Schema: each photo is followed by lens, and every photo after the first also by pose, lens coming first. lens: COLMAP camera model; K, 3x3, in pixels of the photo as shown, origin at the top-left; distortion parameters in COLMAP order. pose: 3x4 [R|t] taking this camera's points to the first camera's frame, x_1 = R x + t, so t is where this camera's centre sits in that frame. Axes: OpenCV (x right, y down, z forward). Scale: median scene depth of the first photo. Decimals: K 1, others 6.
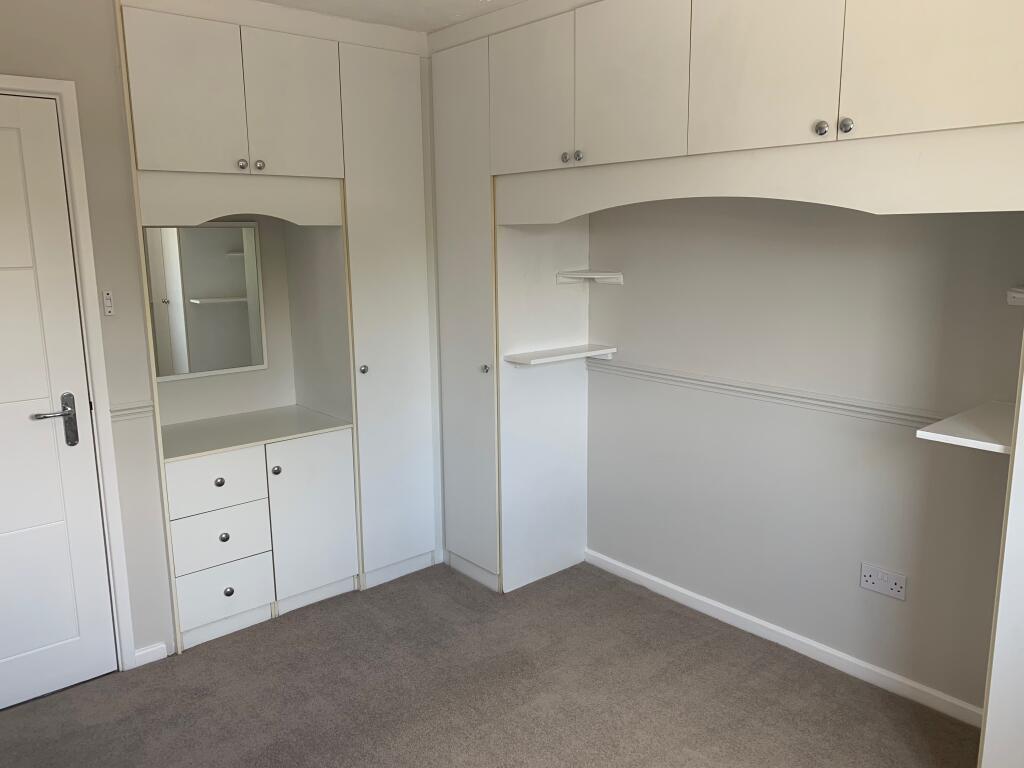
lens RADIAL K [[774.4, 0, 515.8], [0, 774.4, 378.7], [0, 0, 1]] dist [-0.001022, -0.001026]
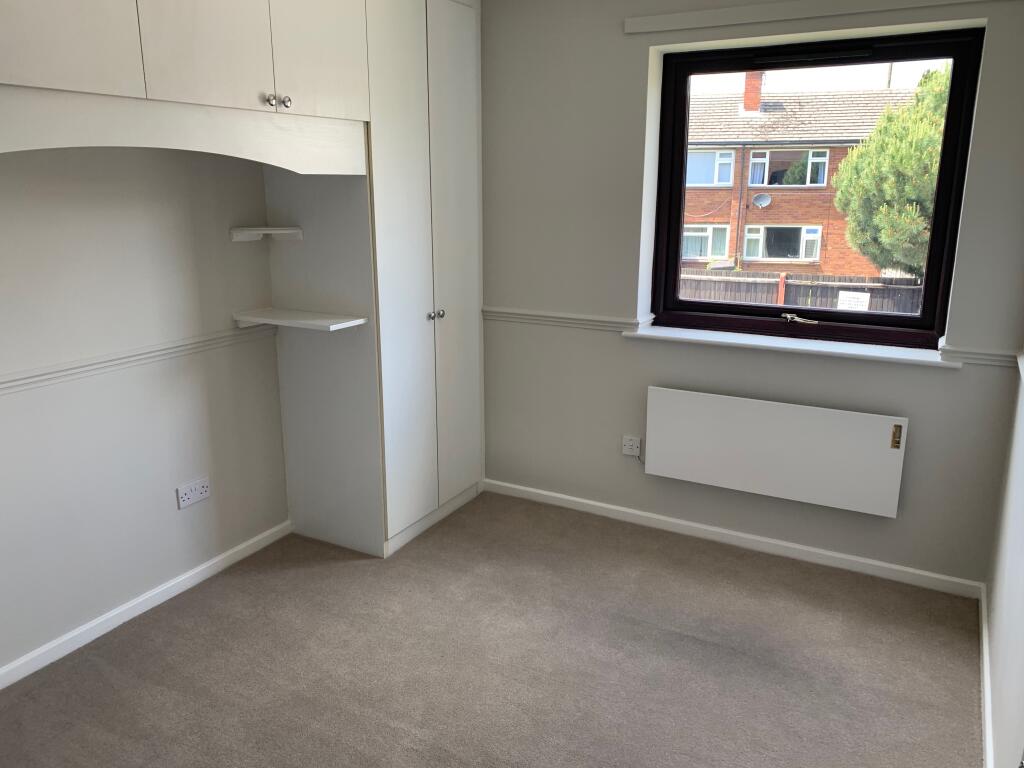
lens RADIAL K [[774.4, 0, 515.8], [0, 774.4, 378.7], [0, 0, 1]] dist [-0.001022, -0.001026]
pose [[-0.369508, -0.219220, 0.902999, -0.794422], [0.168059, 0.939982, 0.296968, -0.179576], [-0.913904, 0.261489, -0.310489, 0.973336]]
